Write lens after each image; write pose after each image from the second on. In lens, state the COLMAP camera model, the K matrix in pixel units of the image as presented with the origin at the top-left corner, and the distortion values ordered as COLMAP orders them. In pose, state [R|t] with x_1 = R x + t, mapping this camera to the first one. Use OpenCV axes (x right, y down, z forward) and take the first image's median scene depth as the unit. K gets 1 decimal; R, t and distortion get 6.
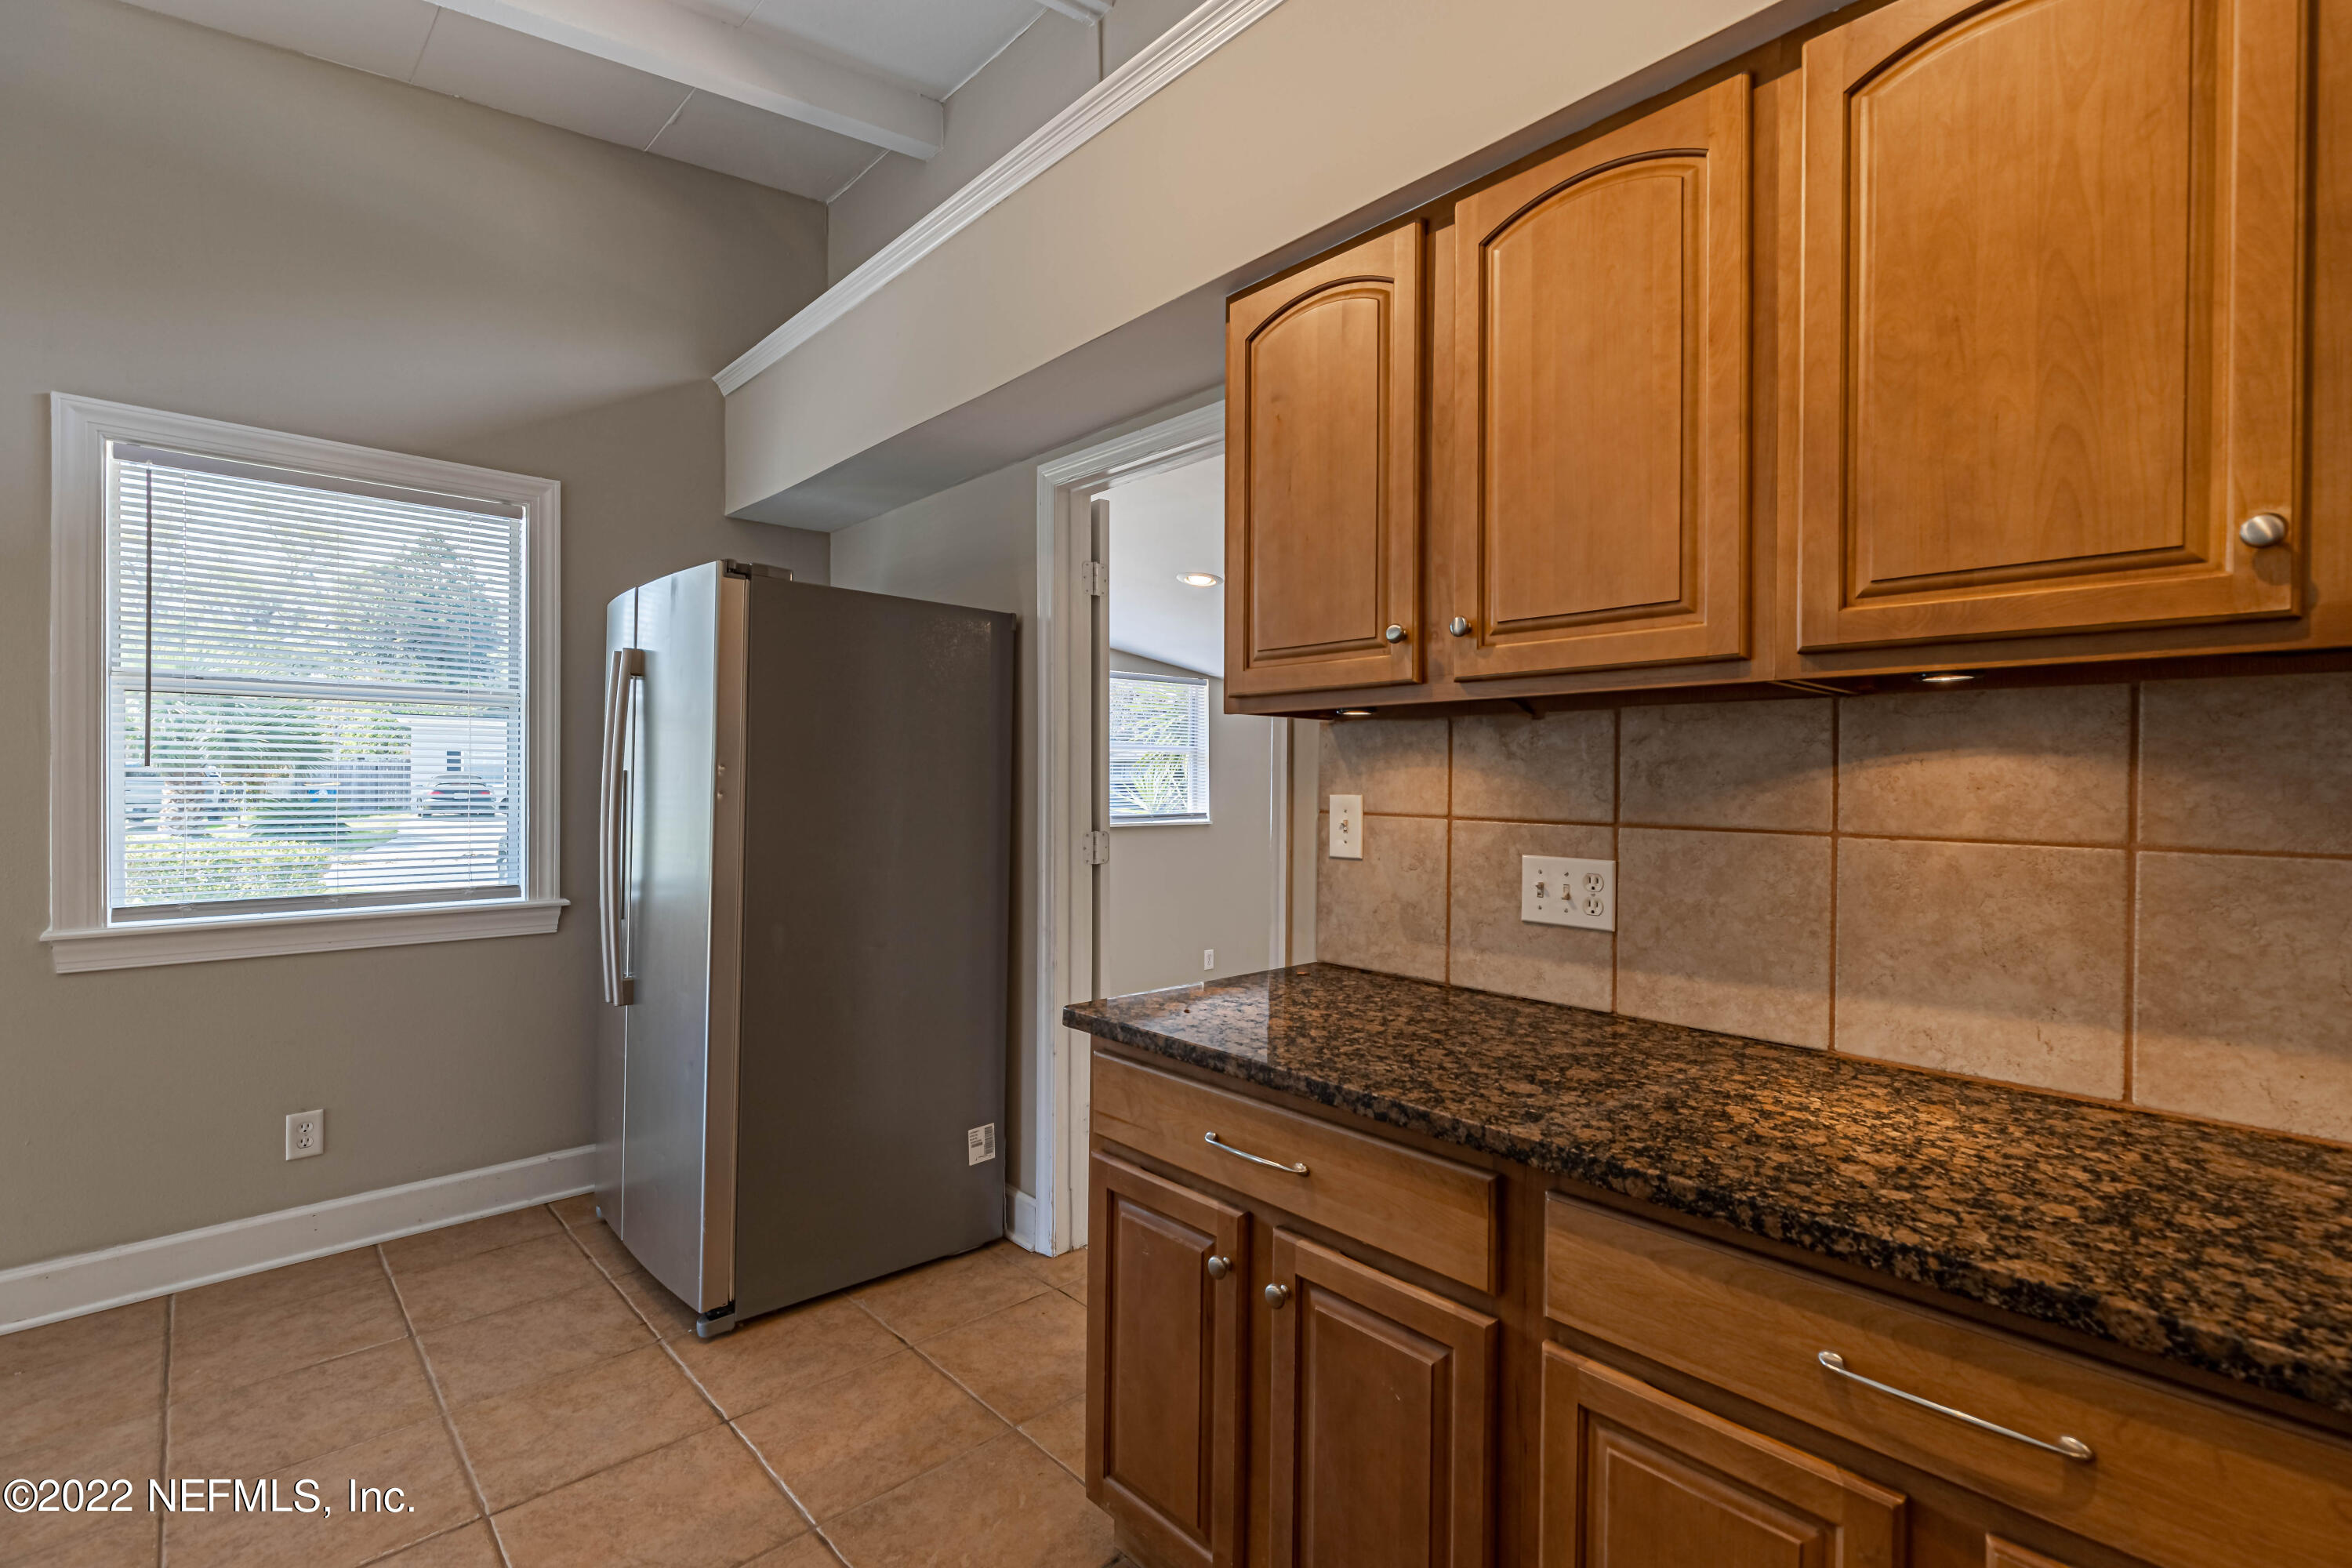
lens RADIAL K [[1055.5, 0, 1176.6], [0, 1055.5, 782.6], [0, 0, 1]] dist [0.008820, -0.001385]
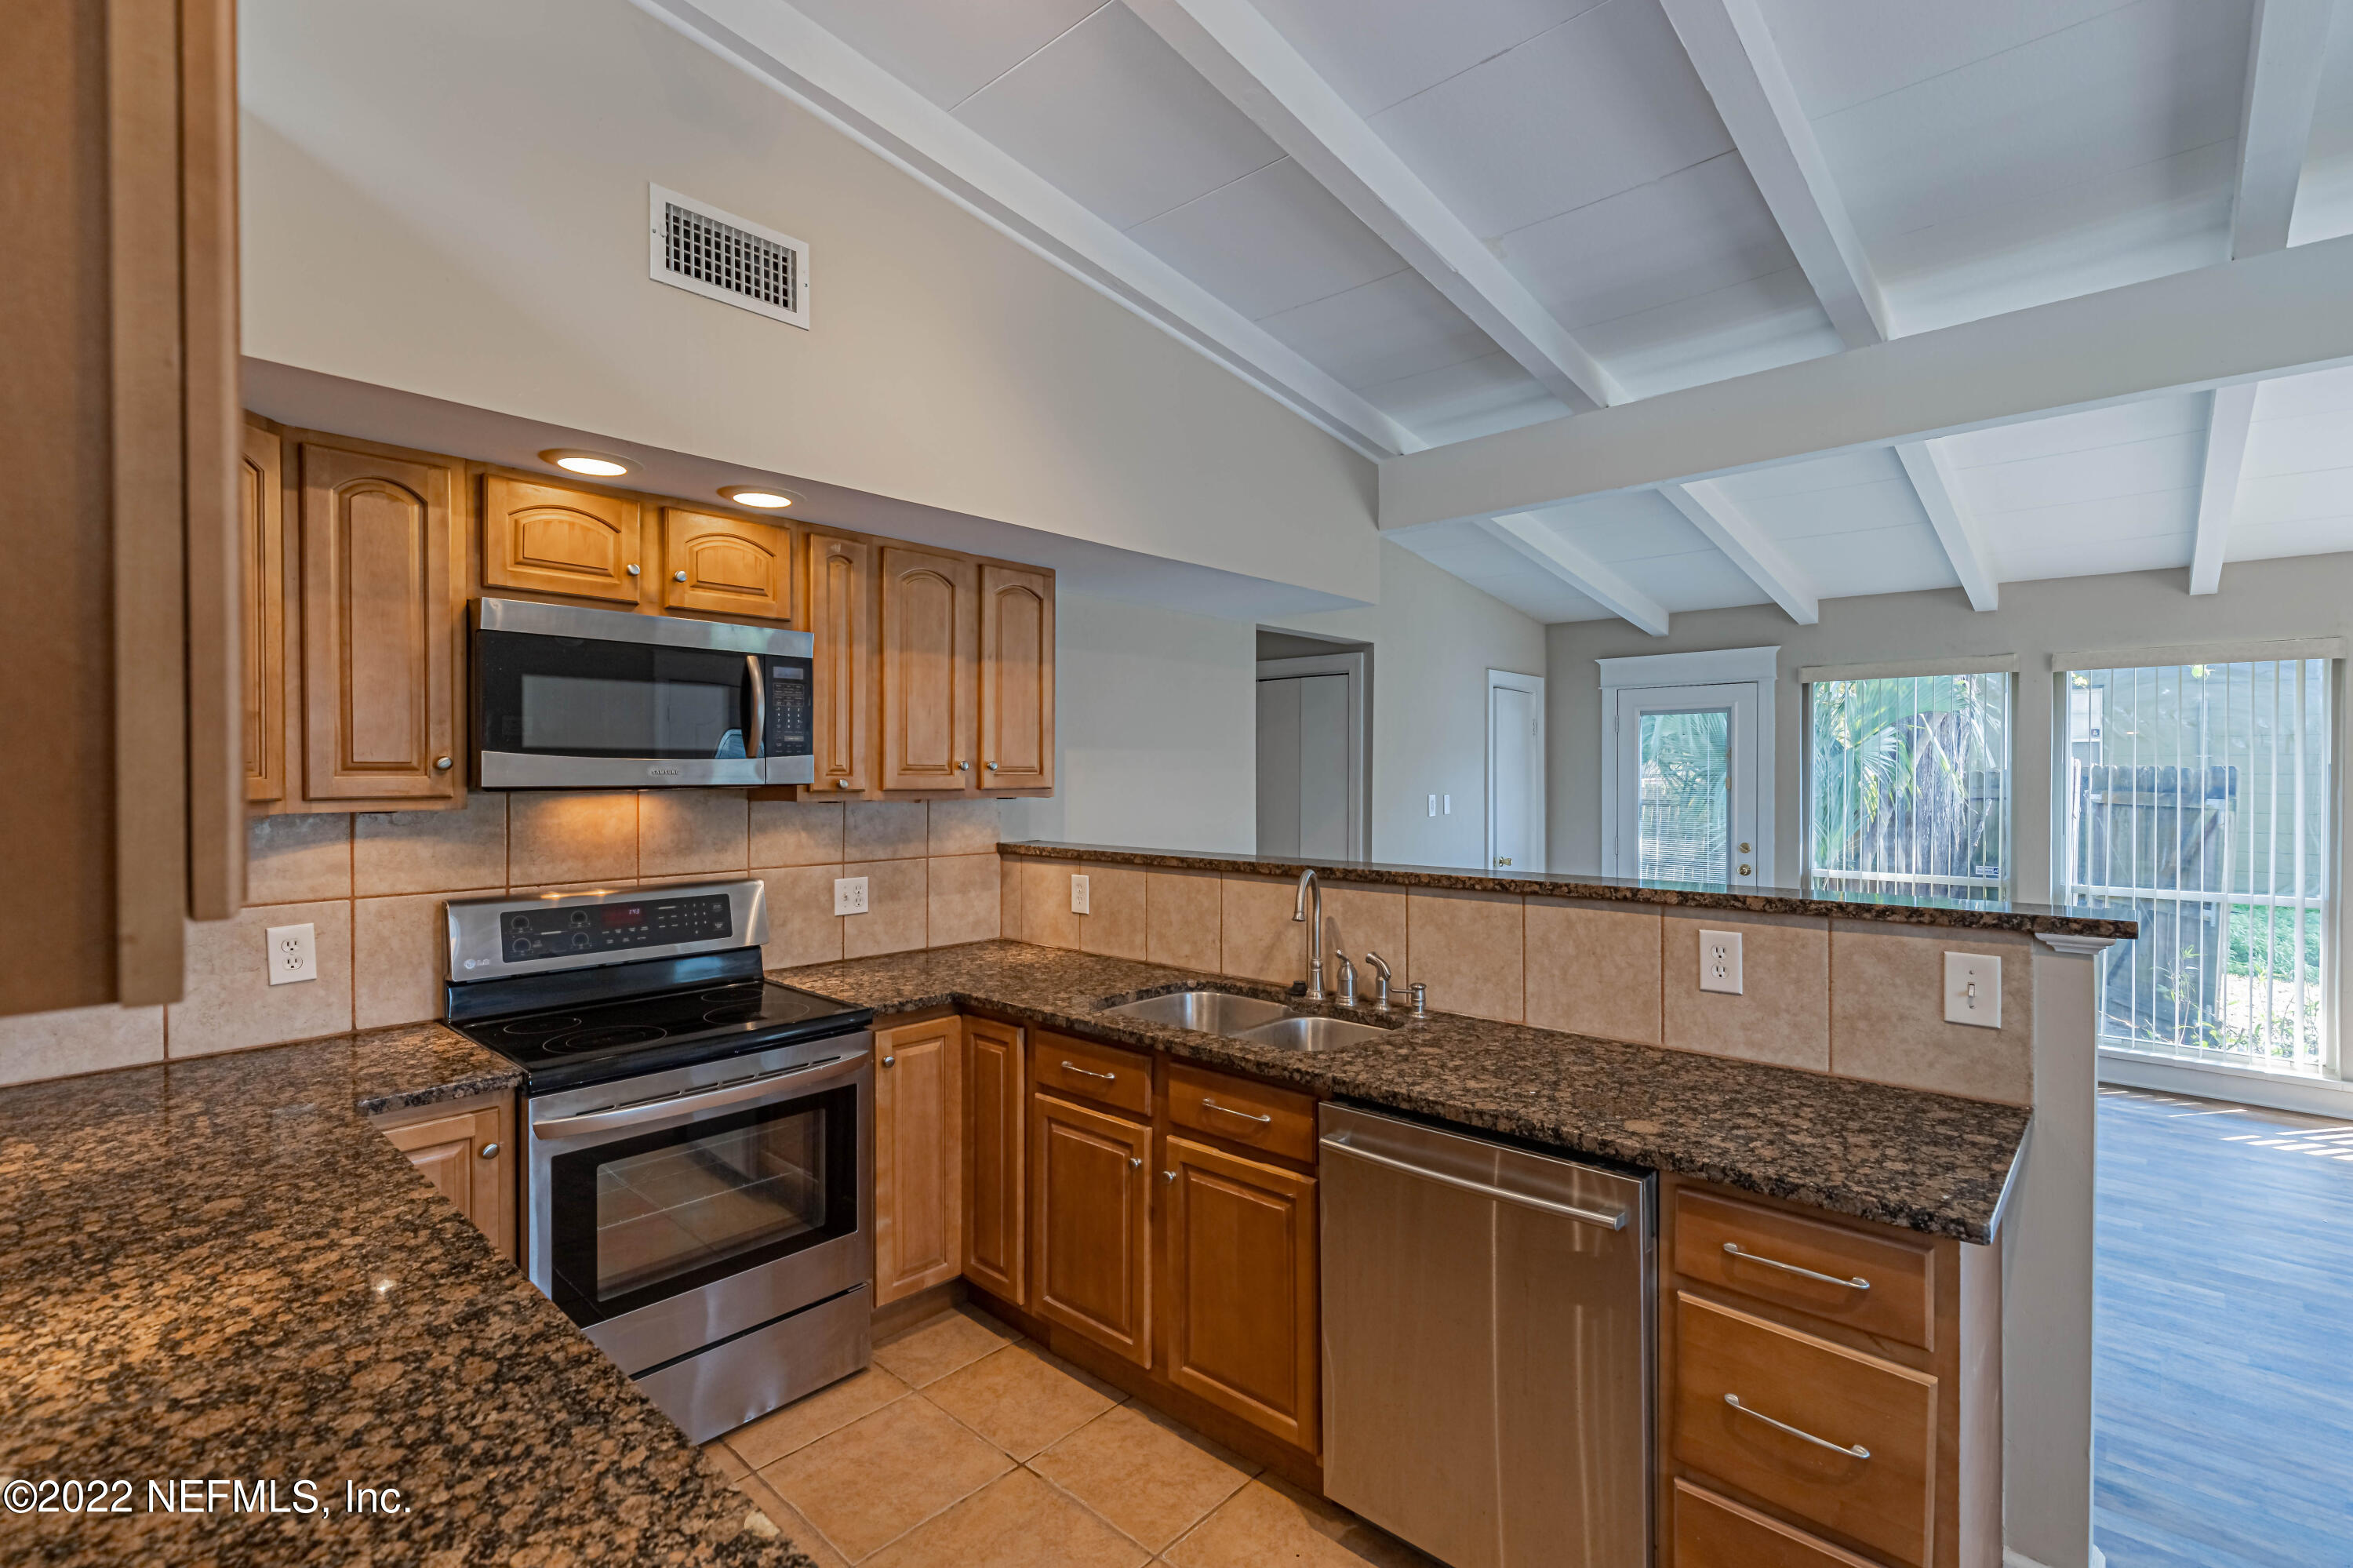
lens RADIAL K [[1056.0, 0, 1180.2], [0, 1056.0, 779.1], [0, 0, 1]] dist [0.008820, -0.001385]
pose [[-0.997231, -0.006080, -0.074113, -0.190269], [-0.006986, 0.999904, 0.011978, -0.155949], [0.074033, 0.012463, -0.997178, 1.643842]]
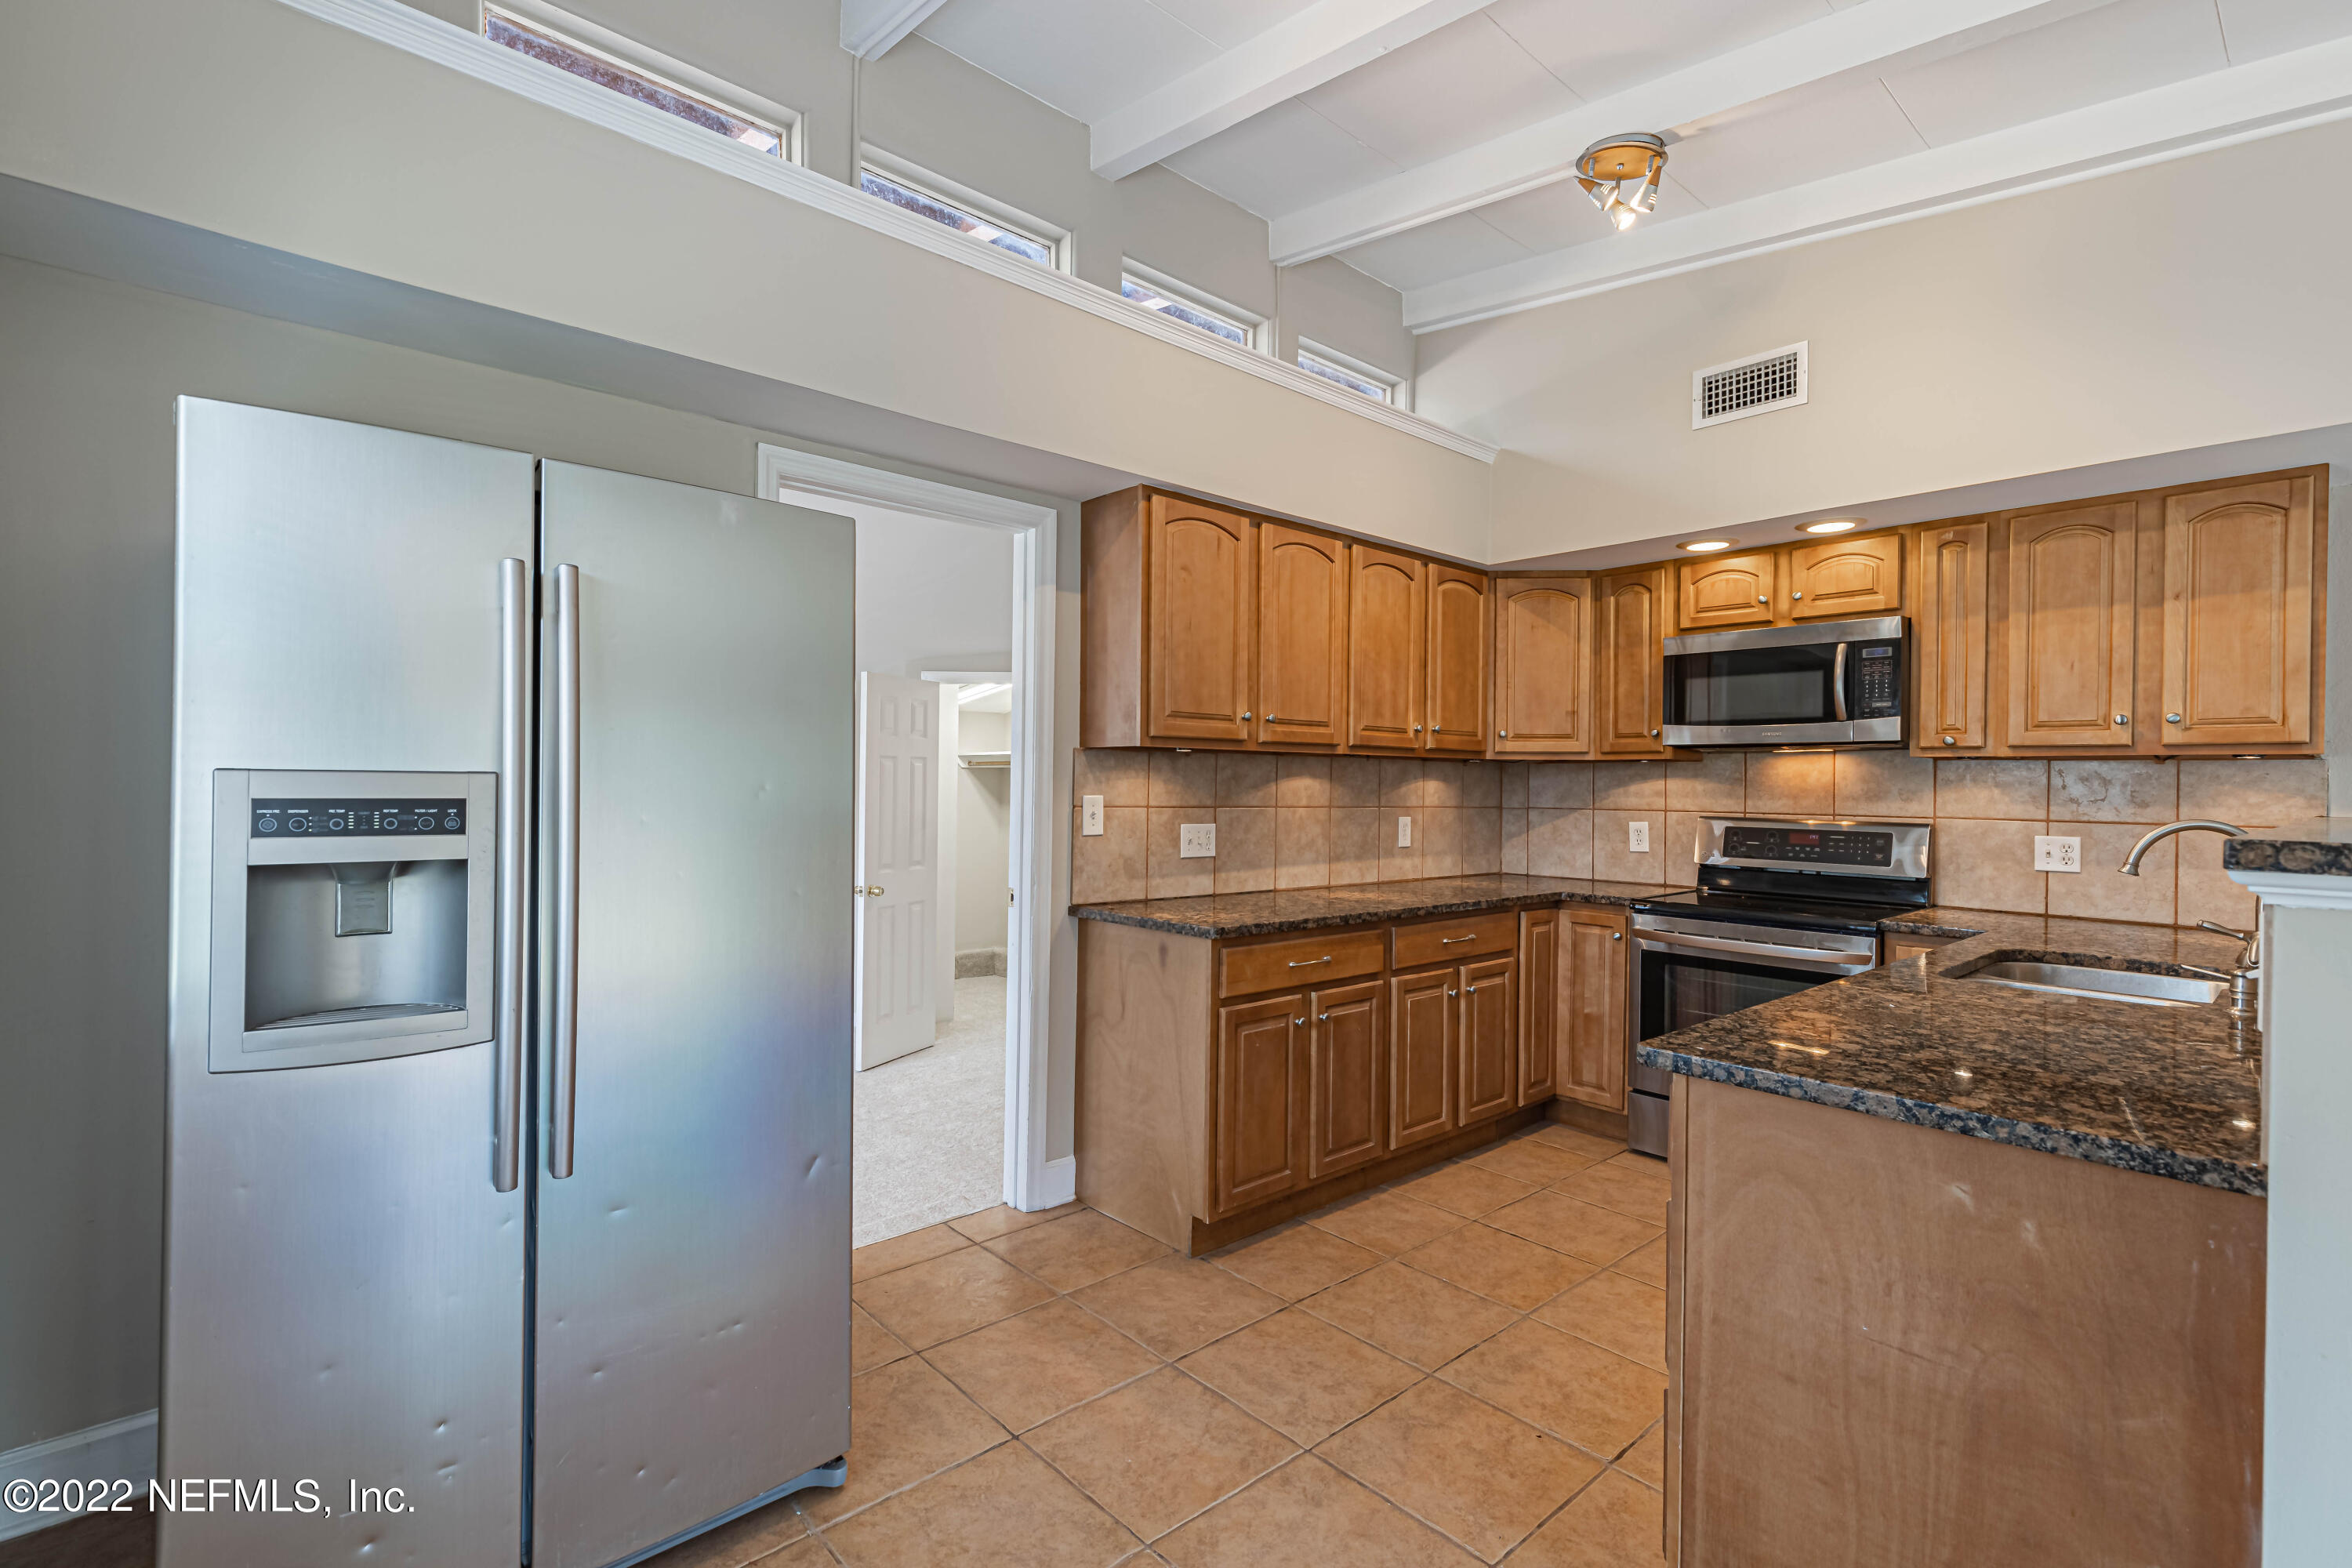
lens RADIAL K [[1055.5, 0, 1183.9], [0, 1055.5, 783.0], [0, 0, 1]] dist [0.008820, -0.001385]
pose [[0.018202, -0.004097, 0.999826, -2.054930], [-0.008055, 0.999959, 0.004244, -0.021276], [-0.999802, -0.008130, 0.018168, 1.207992]]
